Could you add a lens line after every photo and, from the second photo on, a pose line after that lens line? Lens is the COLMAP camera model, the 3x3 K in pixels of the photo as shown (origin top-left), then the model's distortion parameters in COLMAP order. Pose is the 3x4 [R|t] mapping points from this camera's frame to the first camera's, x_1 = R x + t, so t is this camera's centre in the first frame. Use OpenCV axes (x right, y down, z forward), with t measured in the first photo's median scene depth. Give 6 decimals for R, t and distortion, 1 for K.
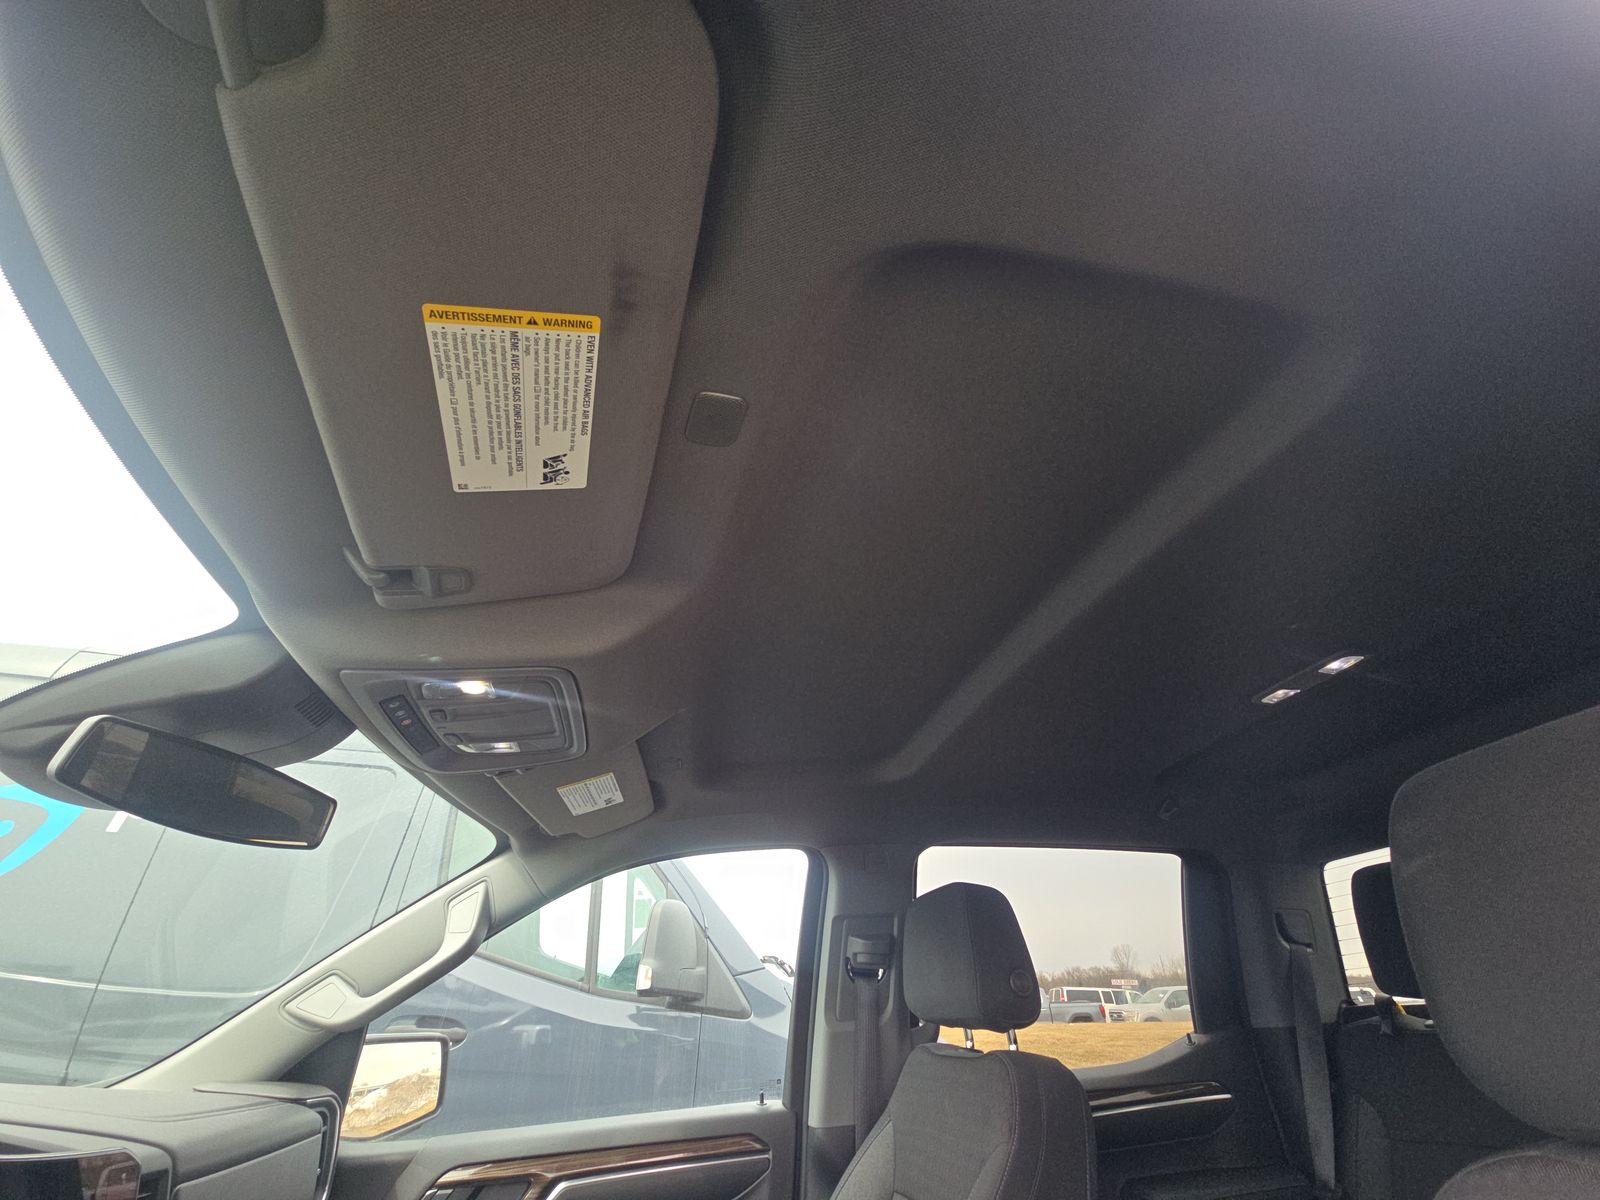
lens RADIAL K [[642.6, 0, 806.3], [0, 642.6, 597.4], [0, 0, 1]] dist [-0.000547, 0.000162]
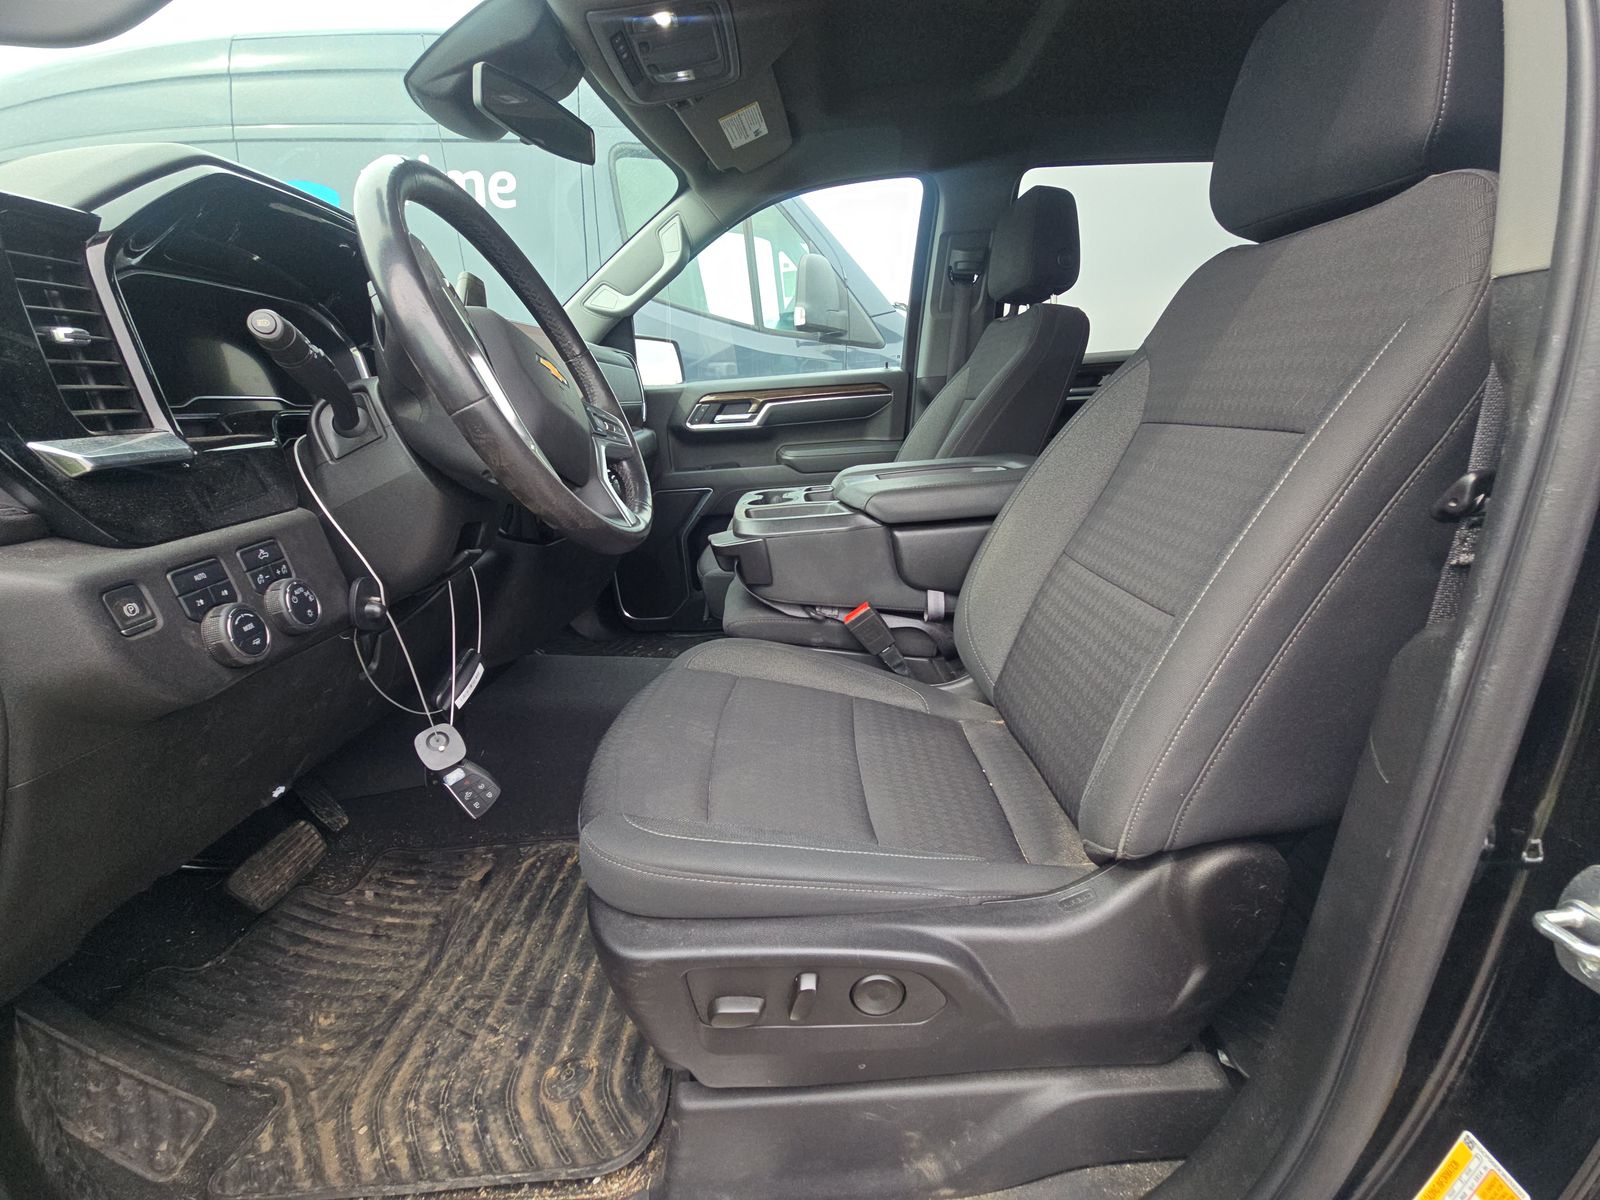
lens RADIAL K [[642.6, 0, 806.3], [0, 642.6, 597.4], [0, 0, 1]] dist [-0.000547, 0.000162]
pose [[0.979661, 0.054712, -0.193059, 0.069832], [0.114402, 0.638144, 0.761370, -0.043945], [0.164856, -0.767970, 0.618906, -0.401690]]
